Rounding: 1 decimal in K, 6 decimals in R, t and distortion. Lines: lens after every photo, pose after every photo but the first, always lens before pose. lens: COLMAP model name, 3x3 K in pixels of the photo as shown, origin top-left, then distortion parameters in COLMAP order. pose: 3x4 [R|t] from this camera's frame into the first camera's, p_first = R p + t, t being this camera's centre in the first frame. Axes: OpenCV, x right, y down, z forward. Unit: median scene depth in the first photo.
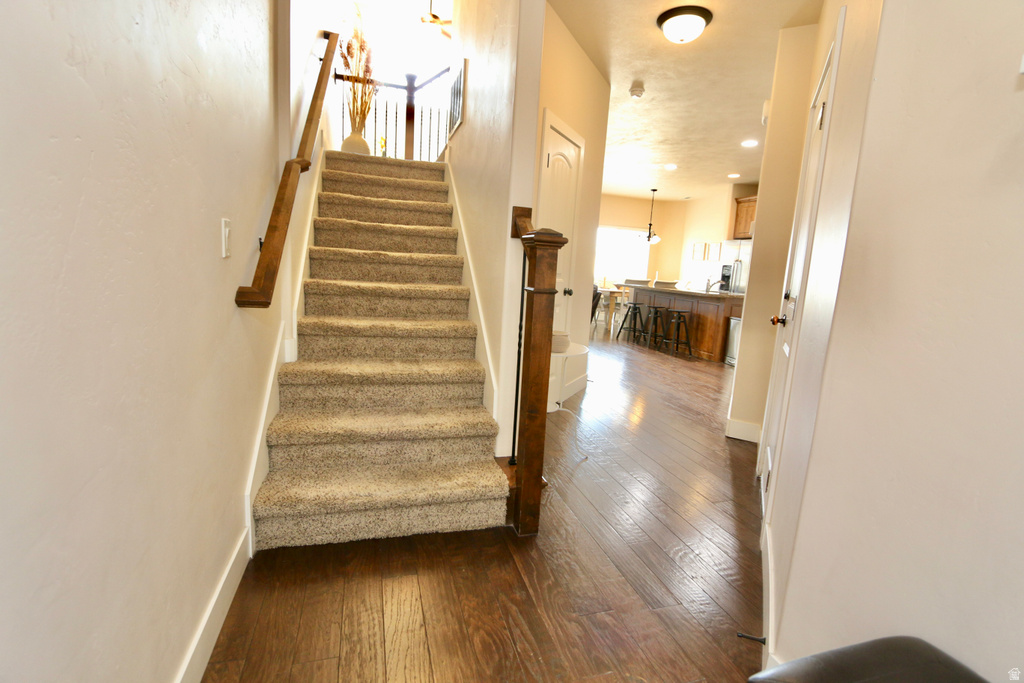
lens RADIAL K [[470.3, 0, 514.0], [0, 470.3, 335.7], [0, 0, 1]] dist [-0.014099, 0.001876]
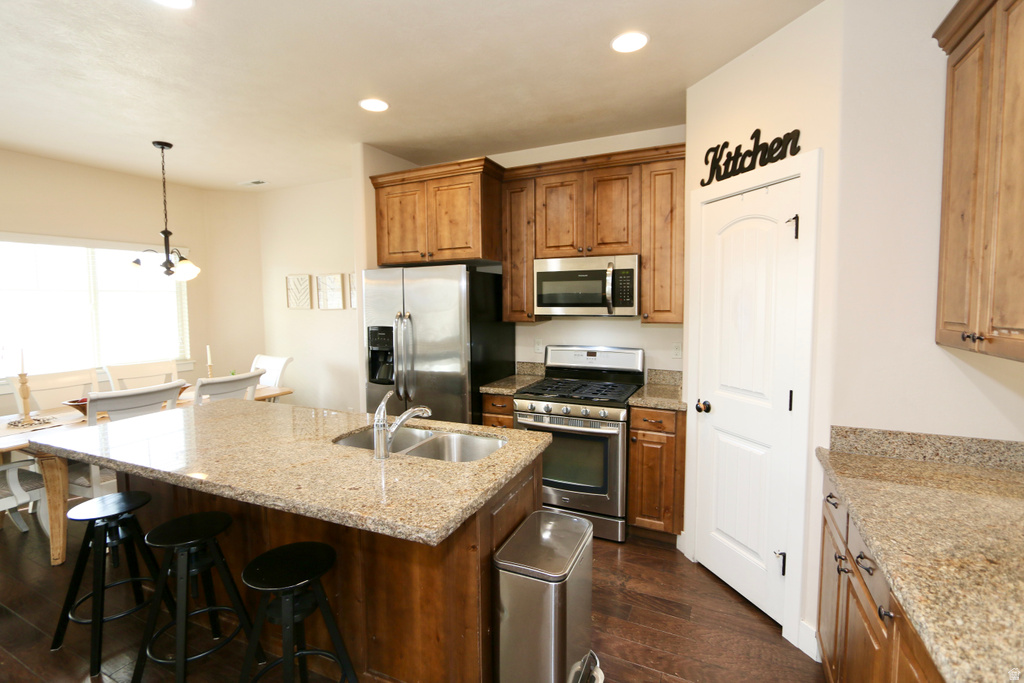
lens RADIAL K [[470.3, 0, 508.2], [0, 470.3, 336.0], [0, 0, 1]] dist [-0.014099, 0.001876]
pose [[0.683061, -0.117848, 0.720791, 0.219875], [0.159673, 0.987119, 0.010077, -0.125015], [-0.712694, 0.108207, 0.693079, 0.606907]]
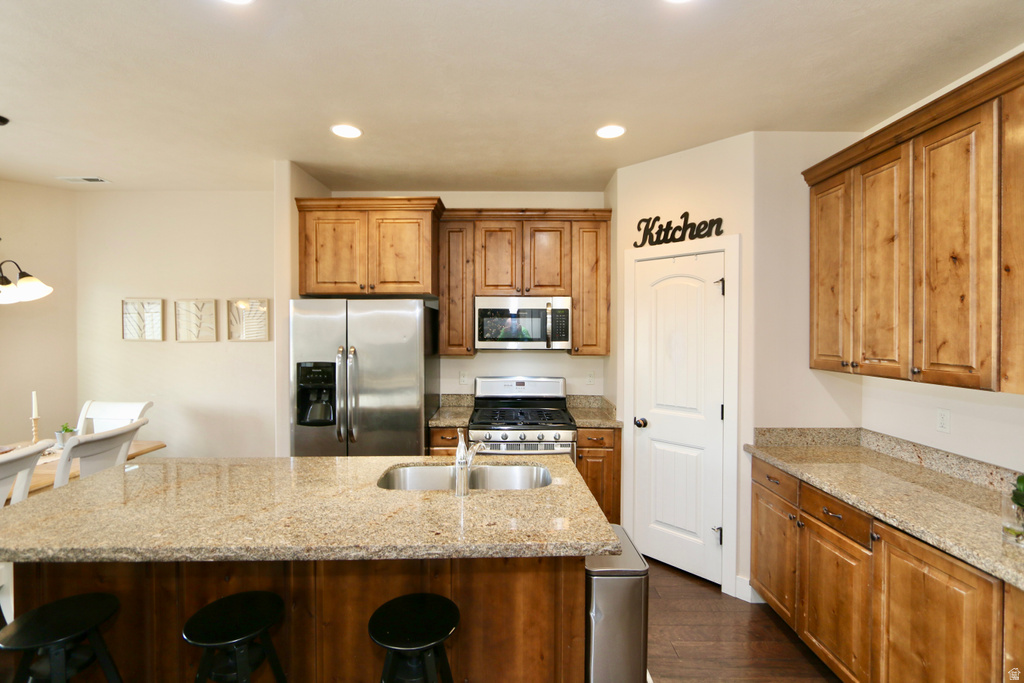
lens RADIAL K [[470.3, 0, 510.7], [0, 470.3, 336.0], [0, 0, 1]] dist [-0.014099, 0.001876]
pose [[0.299302, -0.070899, 0.951521, 0.130169], [0.159881, 0.986863, 0.023242, -0.152273], [-0.940668, 0.145174, 0.306706, 0.709853]]
